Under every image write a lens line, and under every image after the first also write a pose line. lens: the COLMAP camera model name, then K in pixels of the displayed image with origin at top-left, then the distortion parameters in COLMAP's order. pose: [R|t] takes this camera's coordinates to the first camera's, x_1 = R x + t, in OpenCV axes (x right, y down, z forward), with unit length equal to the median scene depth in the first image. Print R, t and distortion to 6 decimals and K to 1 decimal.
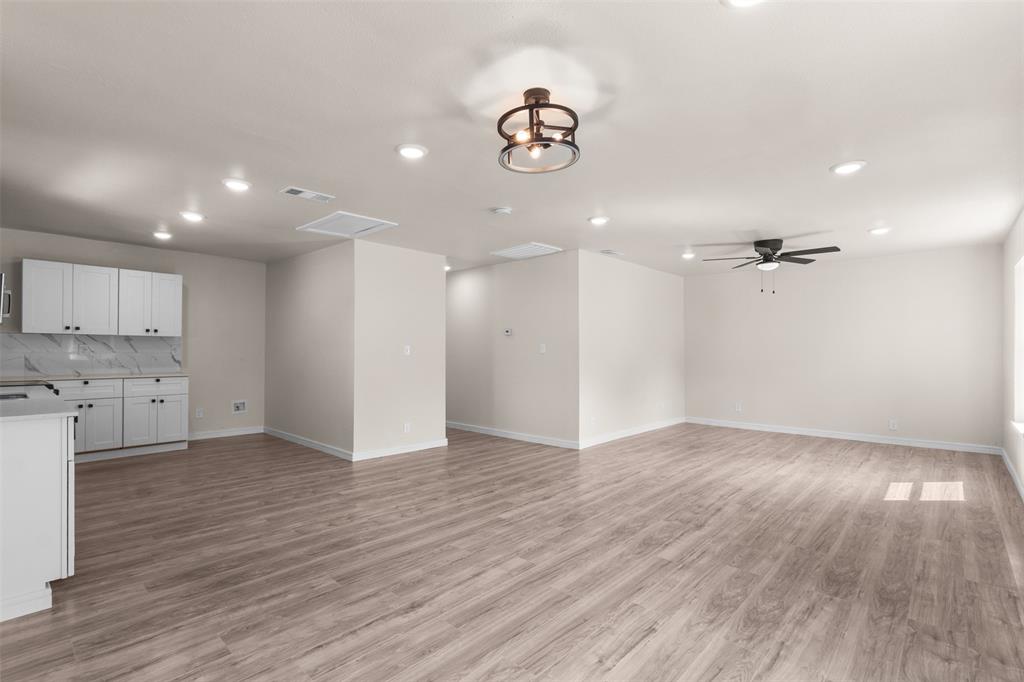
lens RADIAL K [[473.4, 0, 509.2], [0, 473.4, 350.2], [0, 0, 1]] dist [0.003796, 0.000535]
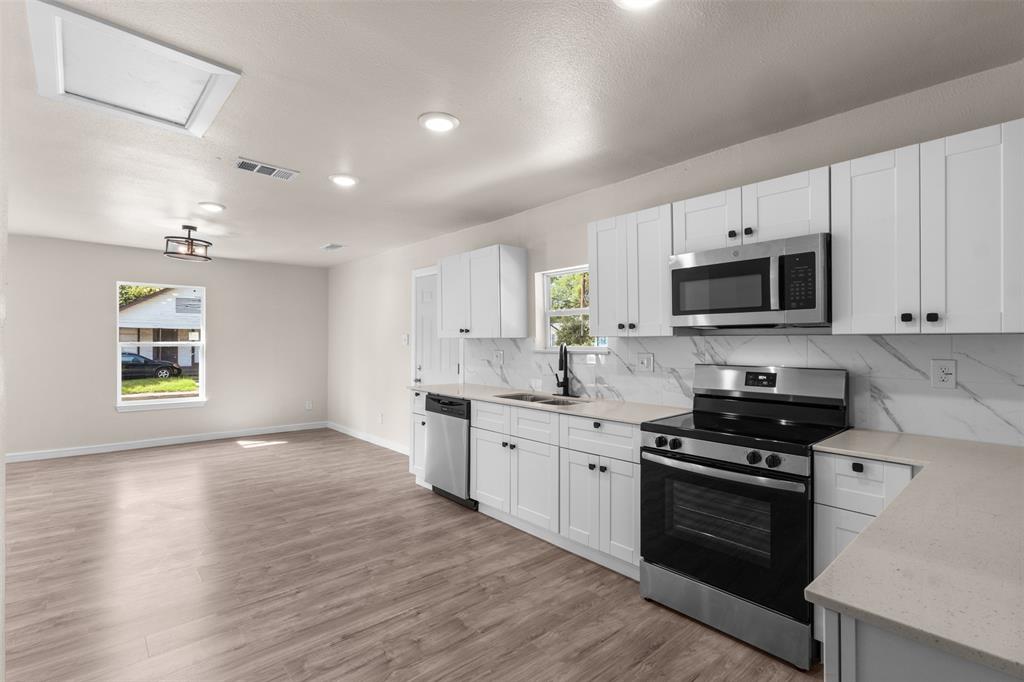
lens RADIAL K [[473.4, 0, 513.1], [0, 473.4, 345.5], [0, 0, 1]] dist [0.003796, 0.000535]
pose [[-0.995840, -0.011818, 0.090352, -0.965202], [-0.011735, 0.999930, 0.001455, -0.029787], [-0.090362, 0.000389, -0.995909, 1.843256]]
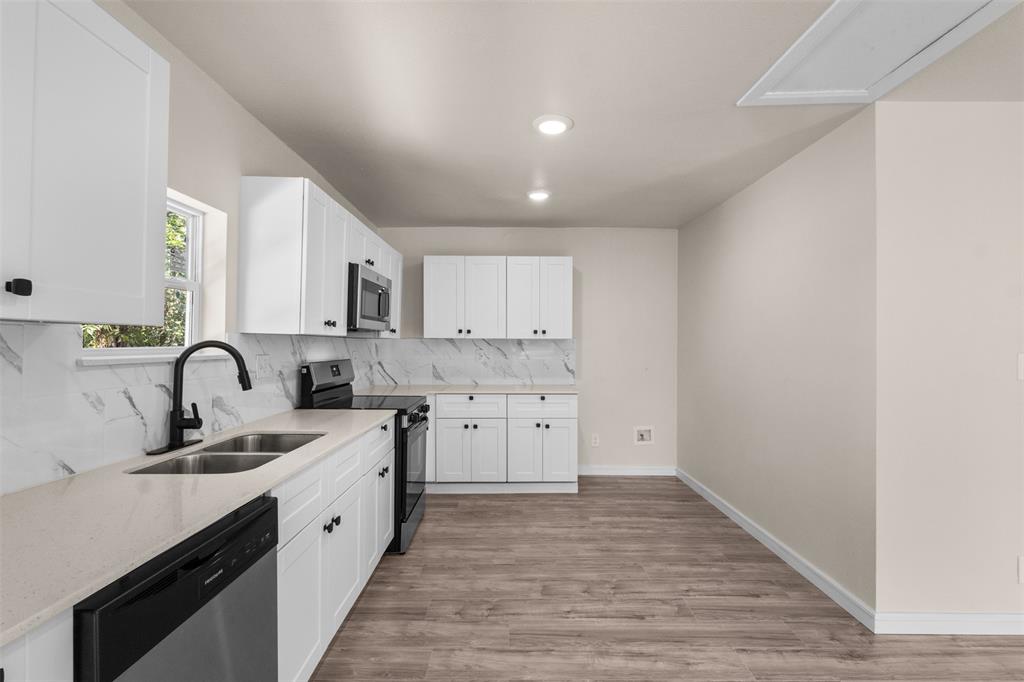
lens RADIAL K [[473.4, 0, 507.2], [0, 473.4, 347.1], [0, 0, 1]] dist [0.003796, 0.000535]
pose [[0.678905, -0.001987, -0.734224, -0.355048], [0.004053, 0.999991, 0.001041, -0.027749], [0.734215, -0.003682, 0.678907, 0.698200]]
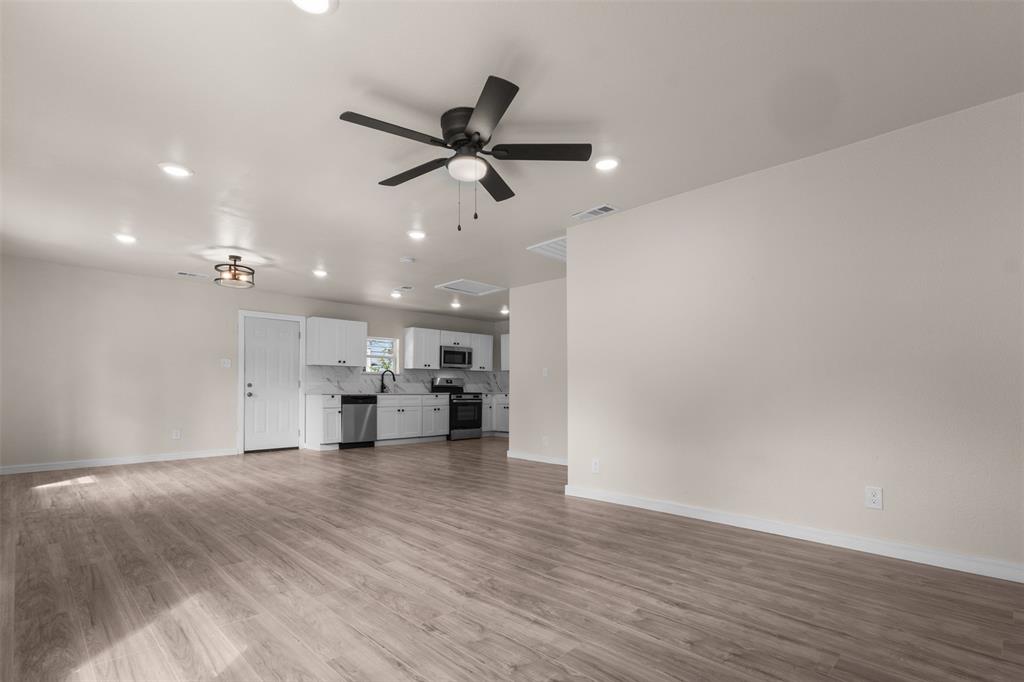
lens RADIAL K [[489.2, 0, 511.0], [0, 489.2, 388.0], [0, 0, 1]] dist [0.003251, -0.000507]
pose [[-0.035021, -0.008445, -0.999351, 1.524469], [-0.000918, 0.999964, -0.008418, 0.077760], [0.999386, 0.000622, -0.035028, 1.542377]]
